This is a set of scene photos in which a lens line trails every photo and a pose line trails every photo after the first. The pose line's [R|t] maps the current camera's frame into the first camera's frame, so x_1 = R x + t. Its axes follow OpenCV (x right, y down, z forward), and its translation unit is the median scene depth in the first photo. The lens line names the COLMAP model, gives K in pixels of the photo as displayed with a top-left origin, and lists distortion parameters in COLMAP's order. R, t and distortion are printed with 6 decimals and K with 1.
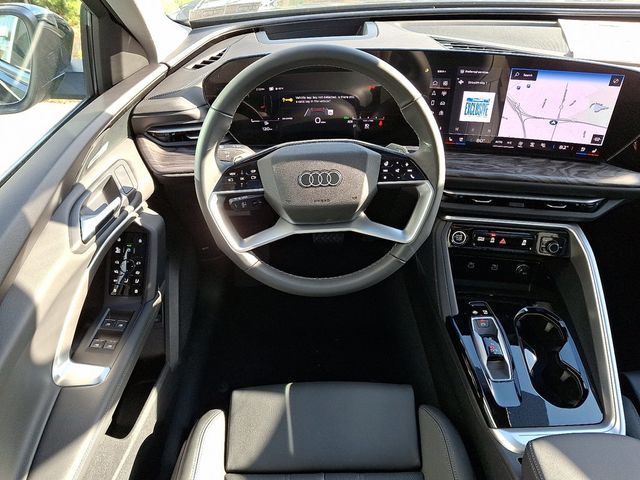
lens RADIAL K [[470.4, 0, 320.0], [0, 470.4, 240.0], [0, 0, 1]] dist [0.118782, -0.215966]
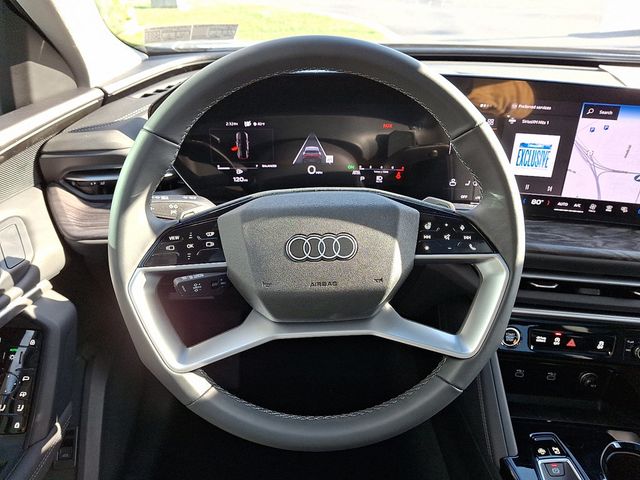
lens RADIAL K [[470.4, 0, 320.0], [0, 470.4, 240.0], [0, 0, 1]] dist [0.118782, -0.215966]
pose [[0.998920, 0.016814, 0.043323, -0.023283], [-0.009839, 0.987636, -0.156453, -0.038057], [-0.045418, 0.155858, 0.986735, 0.337803]]
